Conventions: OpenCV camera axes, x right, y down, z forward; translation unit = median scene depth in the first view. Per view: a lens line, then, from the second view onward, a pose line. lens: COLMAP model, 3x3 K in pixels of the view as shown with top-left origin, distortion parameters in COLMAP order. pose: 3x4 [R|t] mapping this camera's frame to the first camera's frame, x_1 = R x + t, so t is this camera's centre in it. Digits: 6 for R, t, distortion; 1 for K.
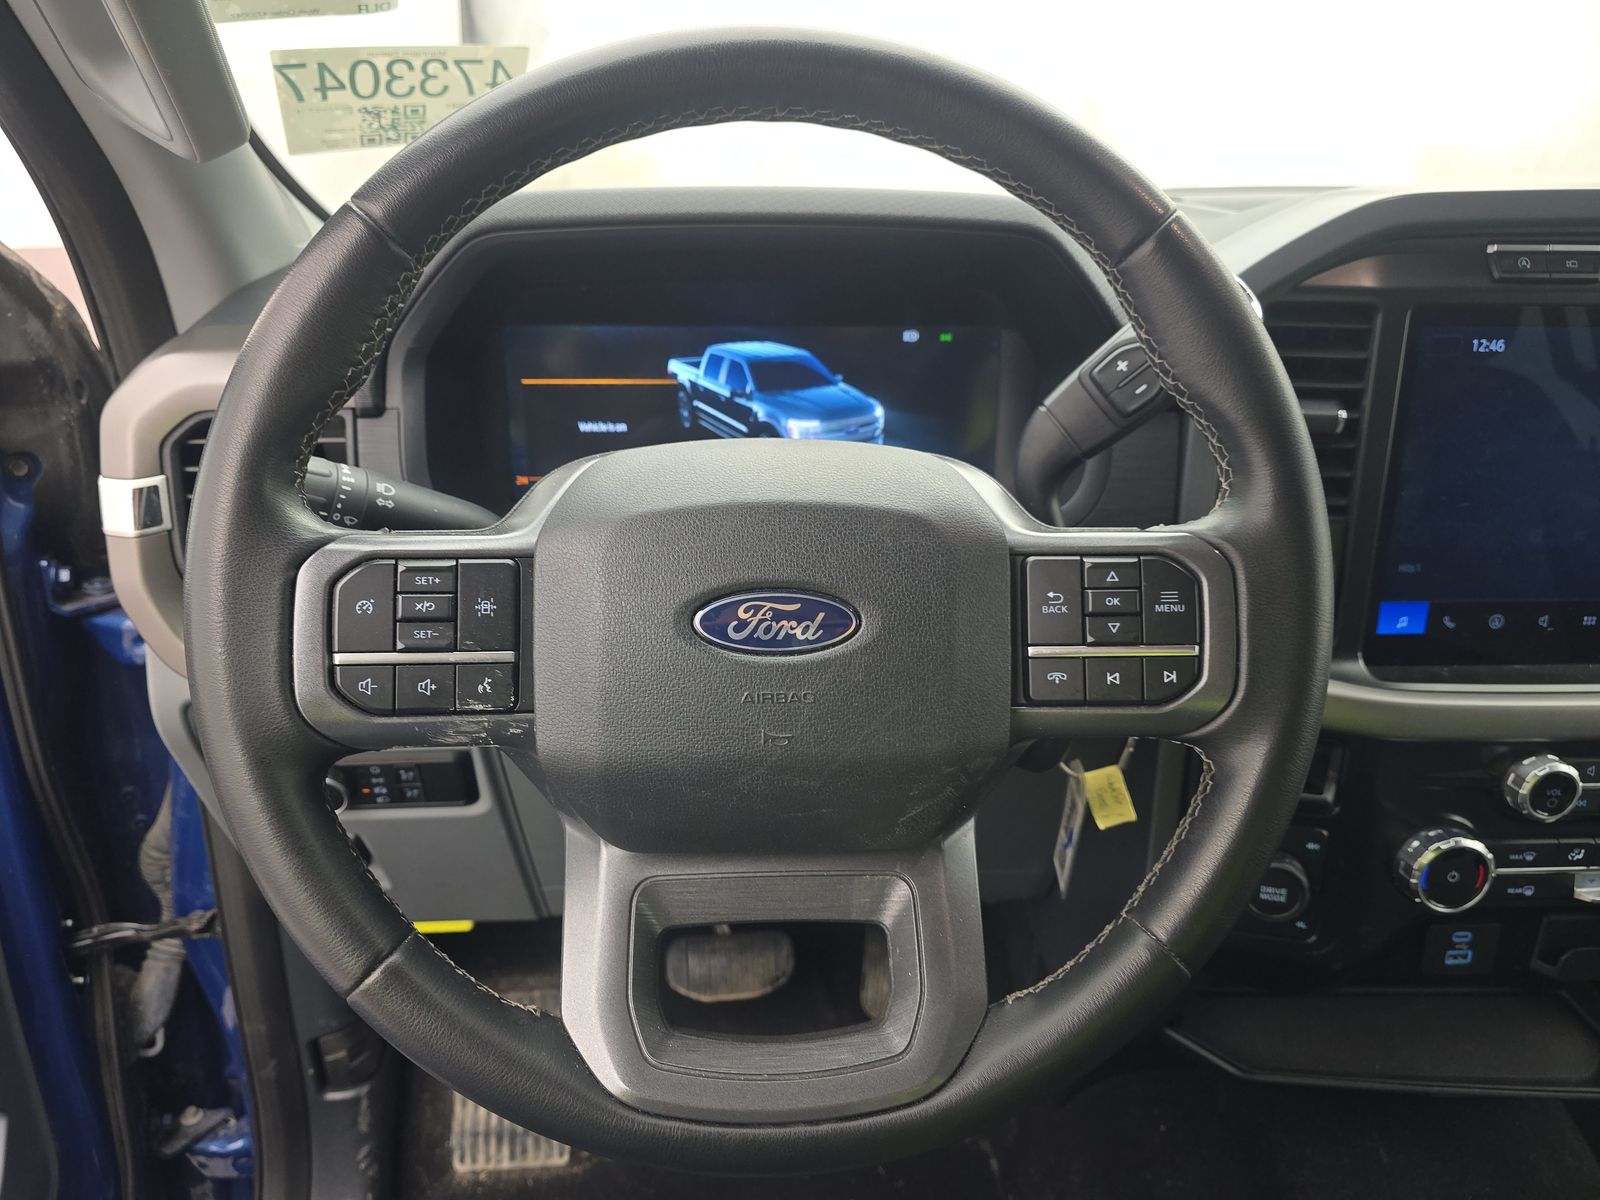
lens RADIAL K [[1096.0, 0, 797.4], [0, 1096.0, 584.0], [0, 0, 1]] dist [0.007511, -0.007032]
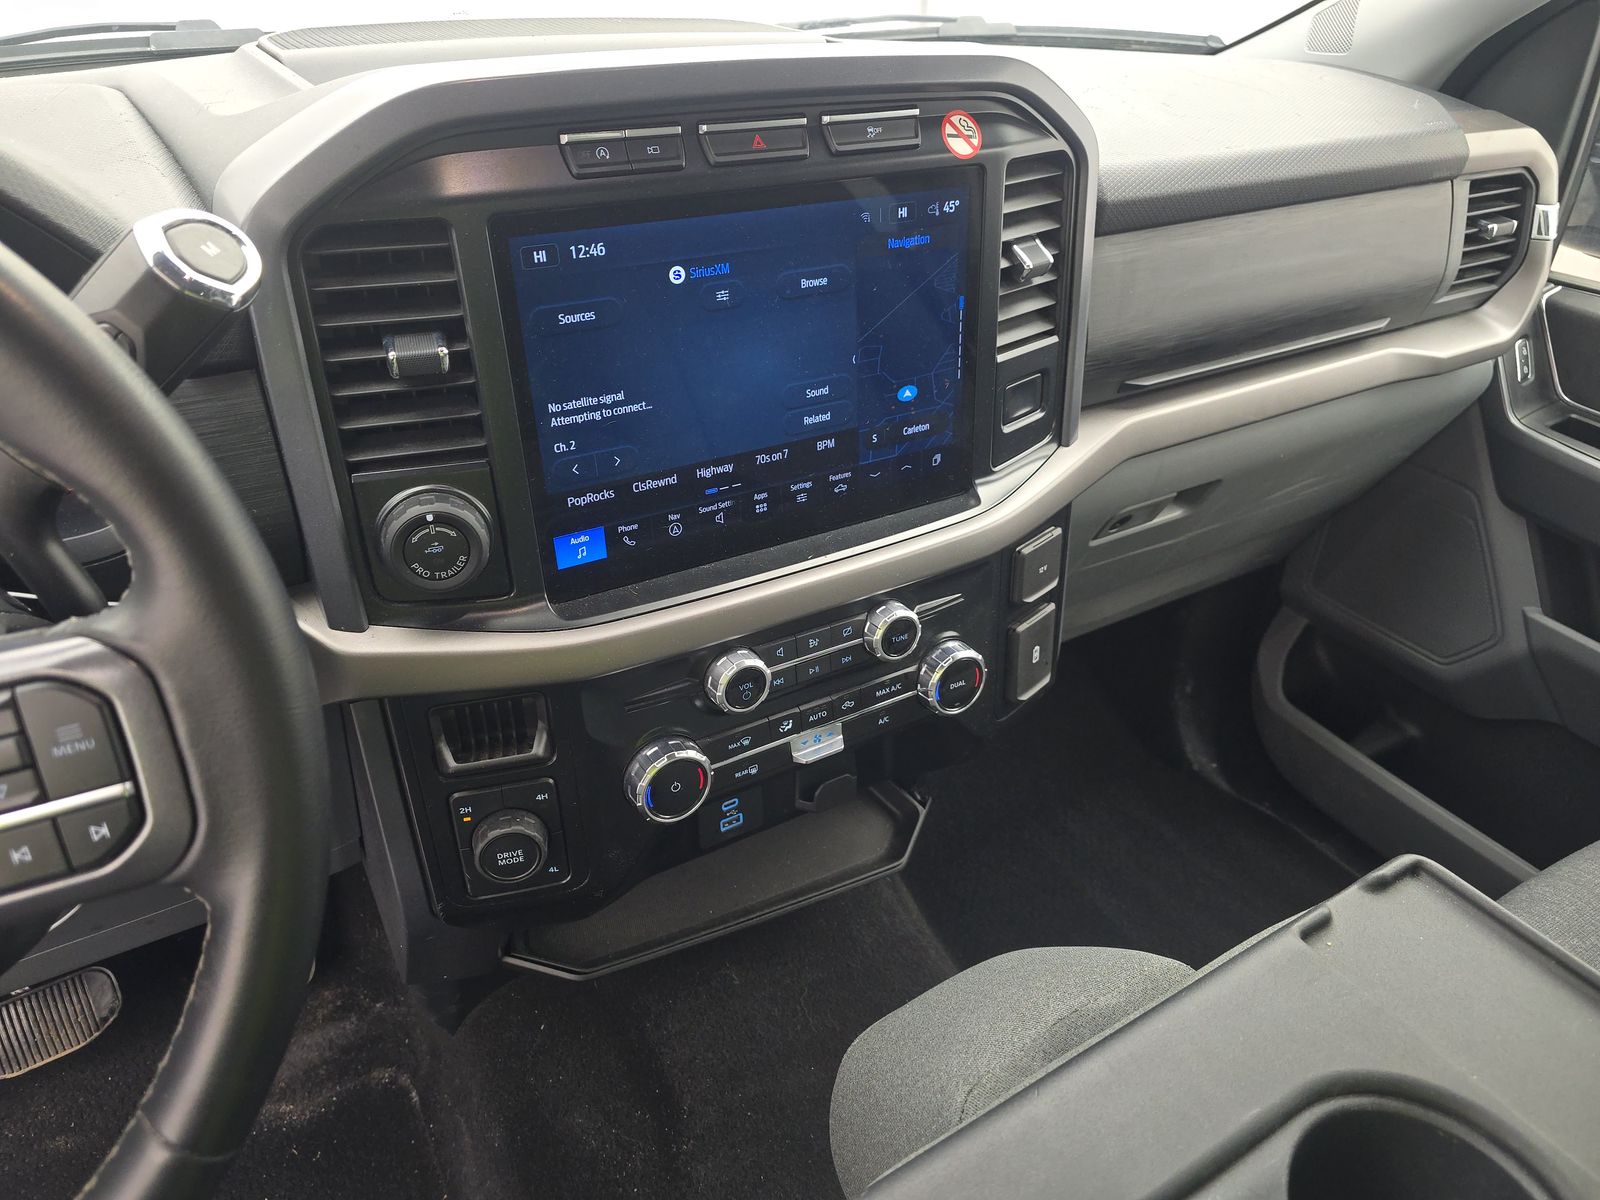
lens RADIAL K [[1096.0, 0, 793.5], [0, 1096.0, 605.9], [0, 0, 1]] dist [0.007511, -0.007032]
pose [[0.882504, -0.241021, 0.403852, 0.324906], [0.156725, 0.960331, 0.230653, -0.111529], [-0.443424, -0.140259, 0.885270, 0.077678]]
